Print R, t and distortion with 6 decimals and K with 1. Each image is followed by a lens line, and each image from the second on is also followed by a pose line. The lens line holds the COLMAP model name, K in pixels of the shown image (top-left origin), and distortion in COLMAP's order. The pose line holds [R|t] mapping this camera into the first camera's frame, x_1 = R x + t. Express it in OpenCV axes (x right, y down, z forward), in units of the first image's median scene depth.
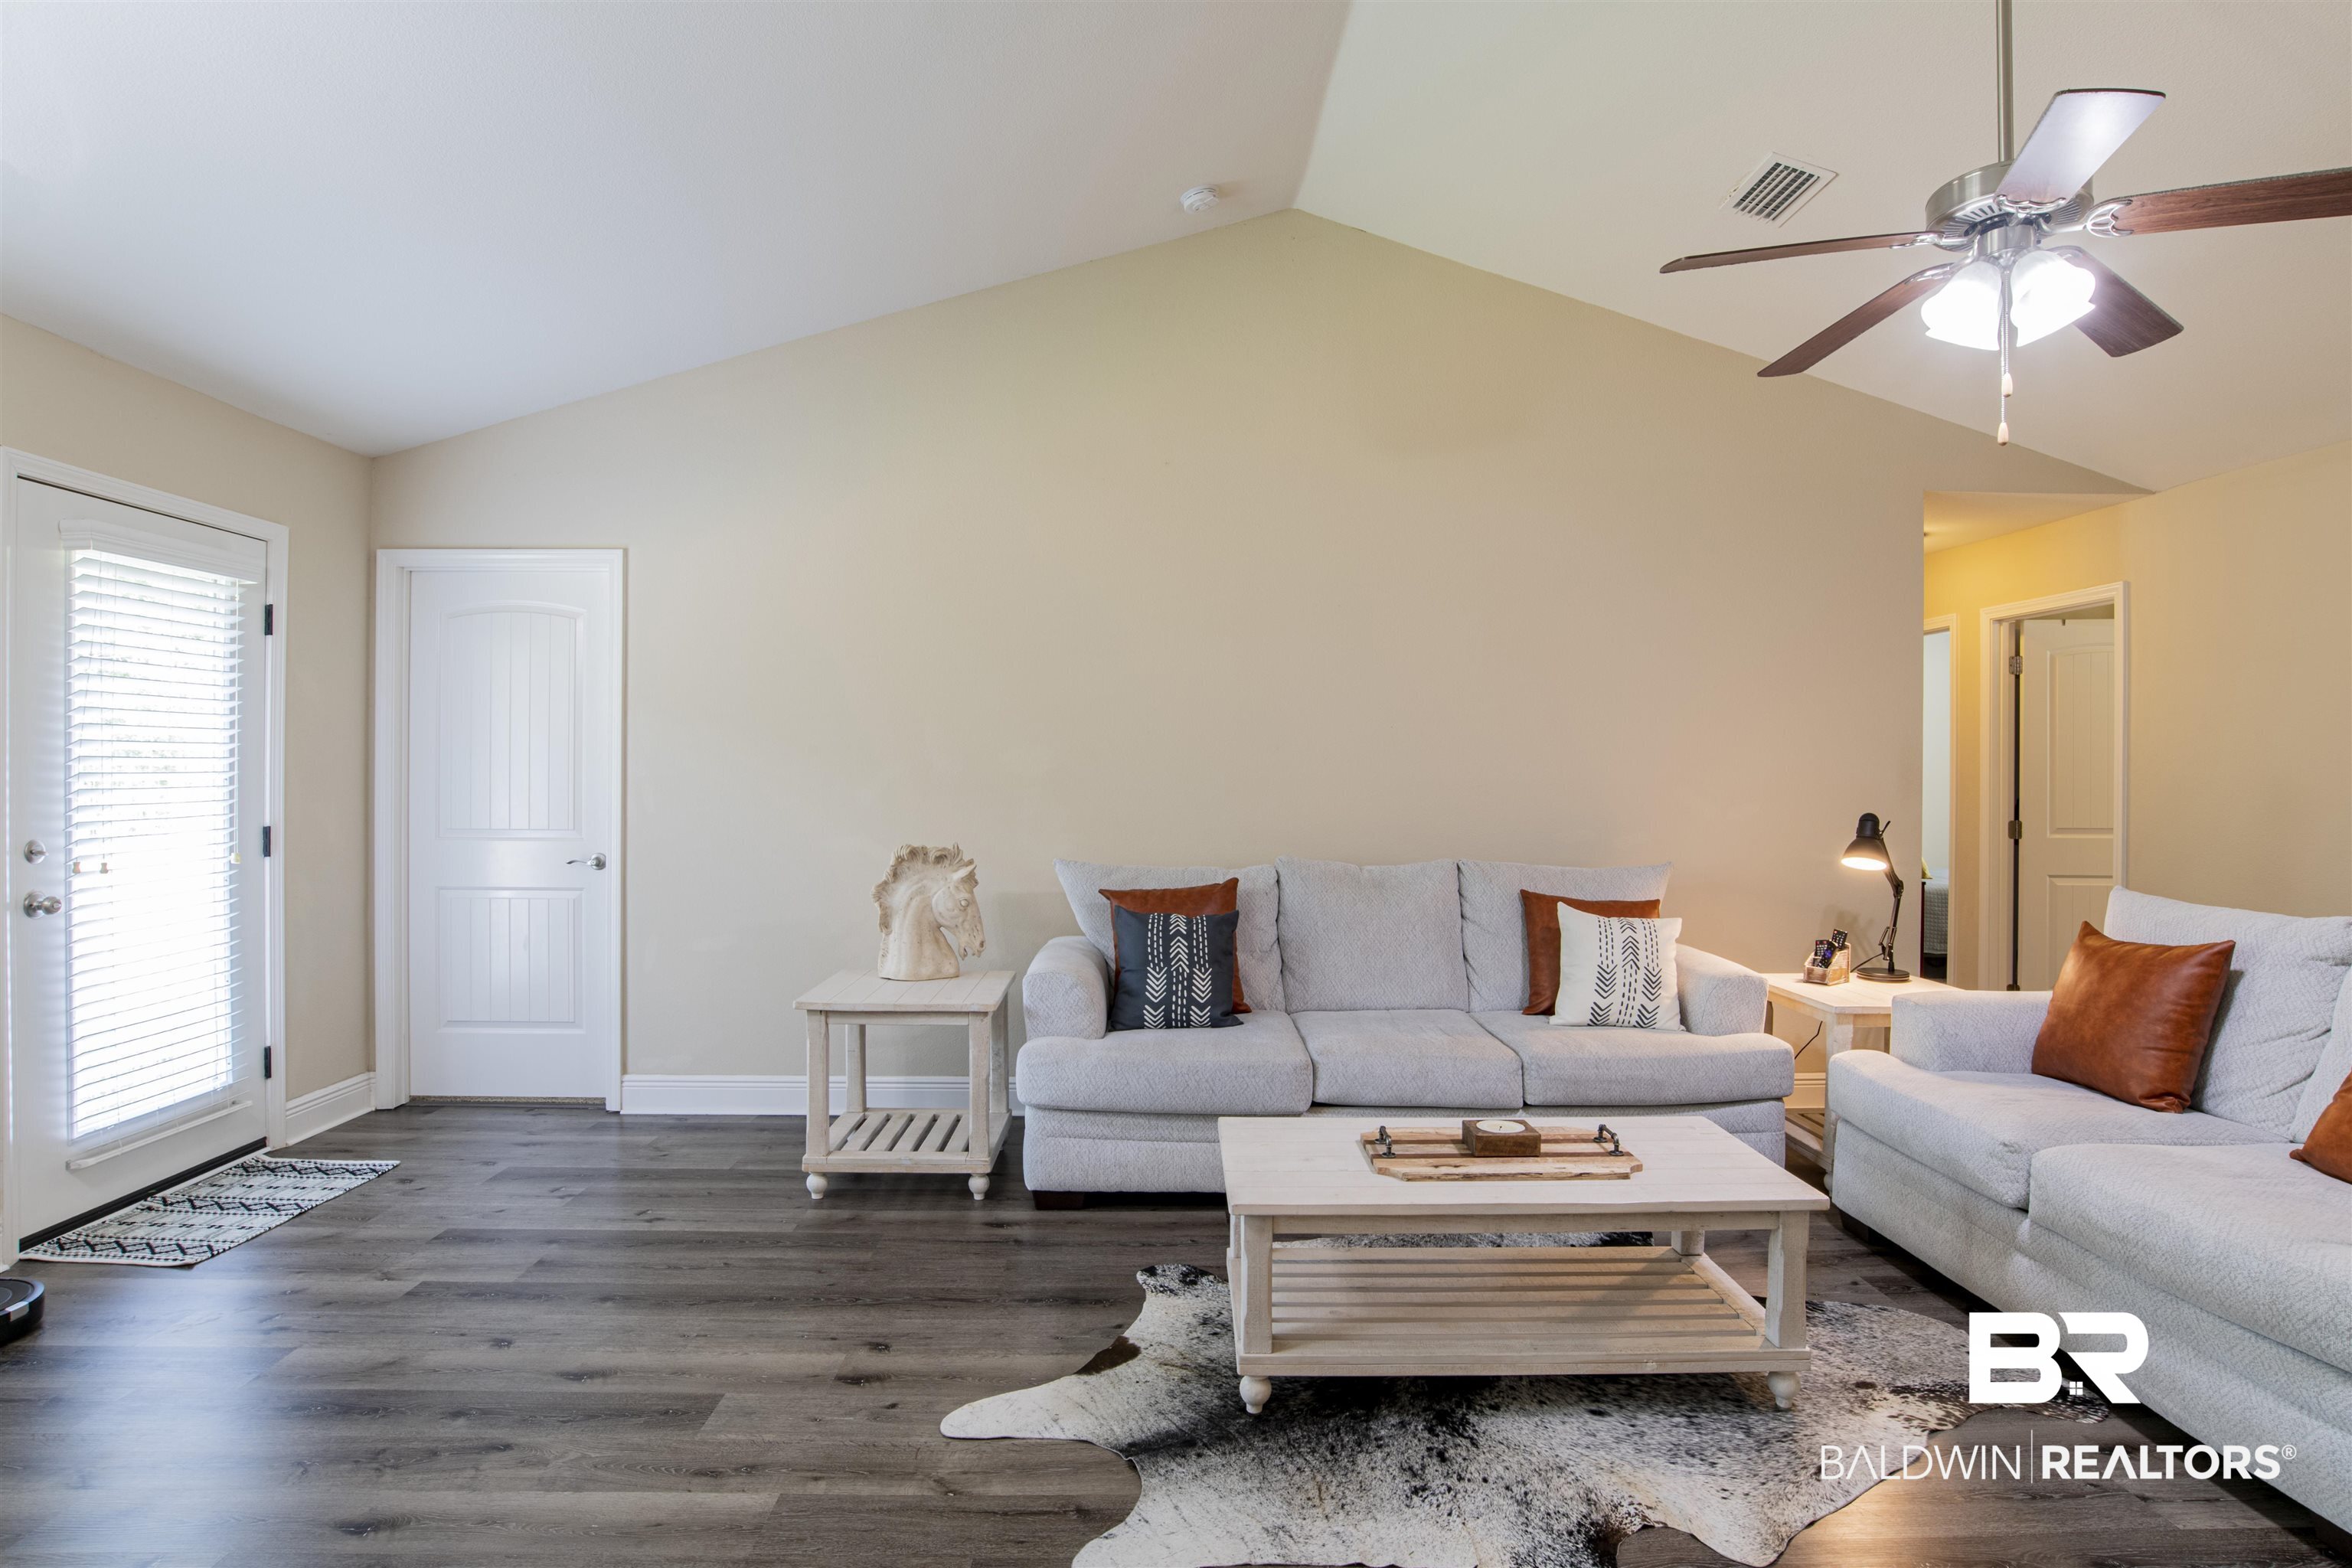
lens RADIAL K [[1264.2, 0, 1157.2], [0, 1264.2, 770.9], [0, 0, 1]] dist [-0.062689, 0.020087]
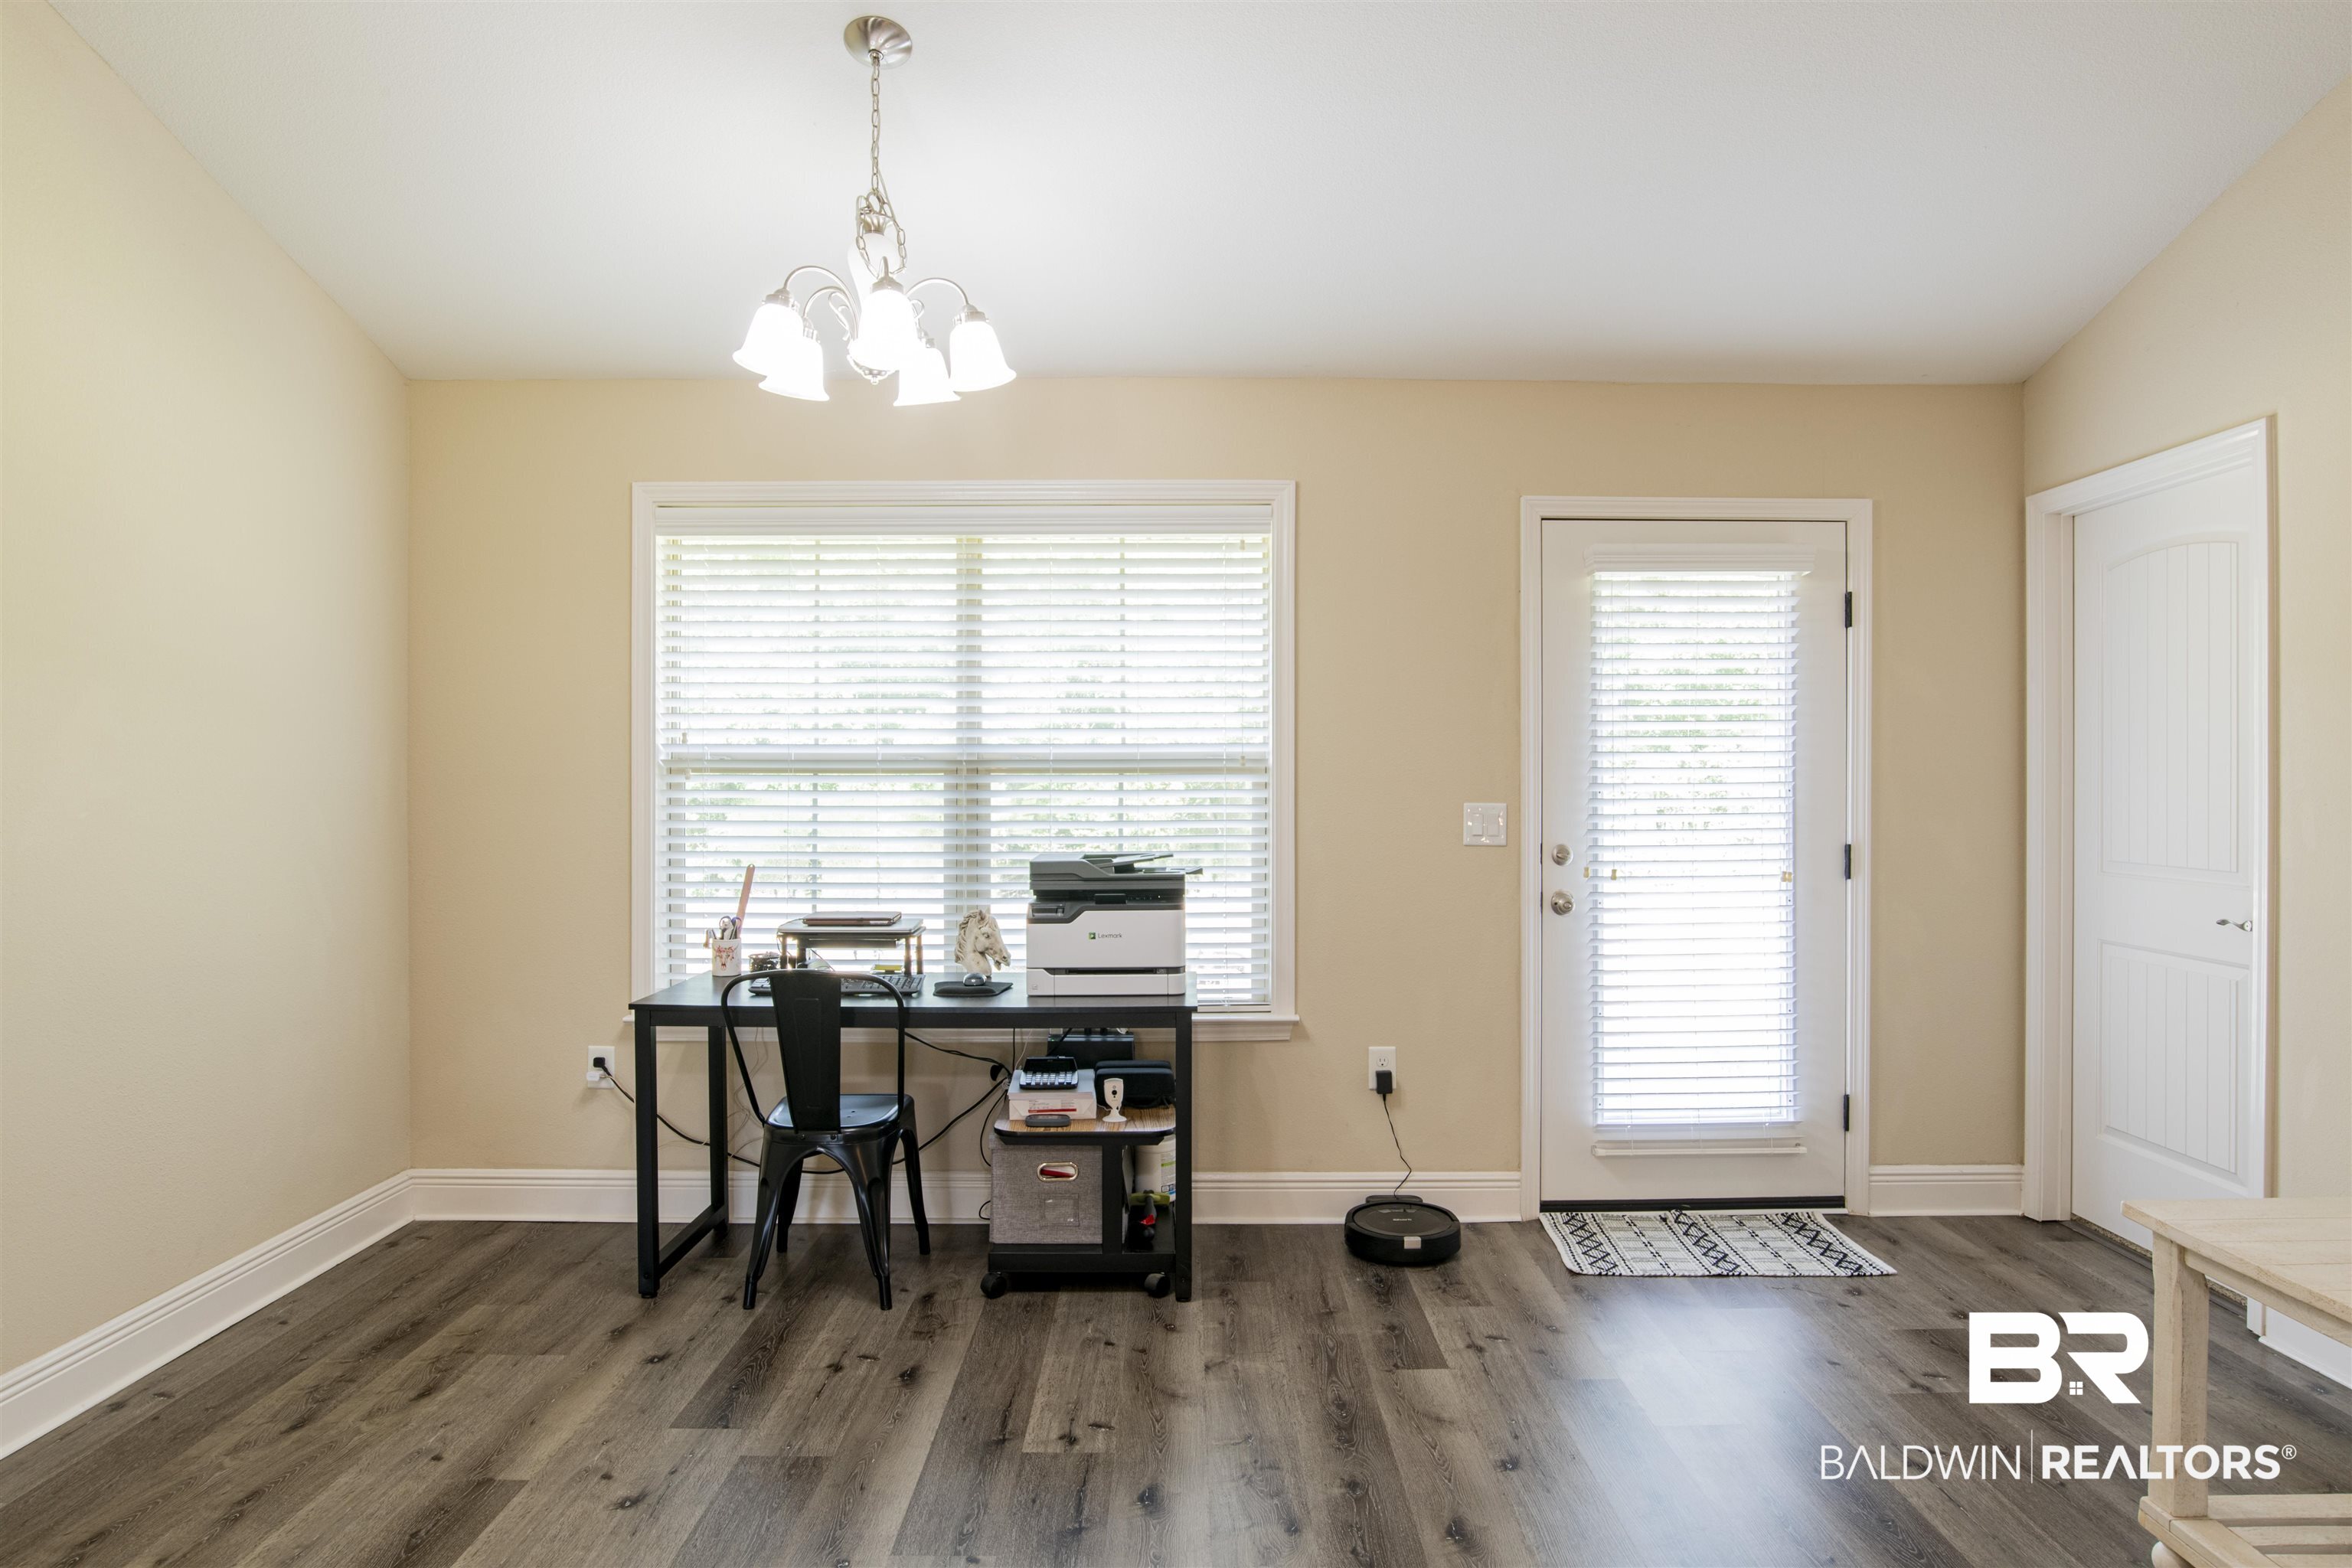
lens RADIAL K [[1411.7, 0, 1183.2], [0, 1411.7, 786.3], [0, 0, 1]] dist [0.001706, 0.000431]
pose [[0.014104, 0.001288, -0.999900, 0.314734], [0.000416, 0.999999, 0.001294, 0.001649], [0.999900, -0.000434, 0.014104, 0.565748]]
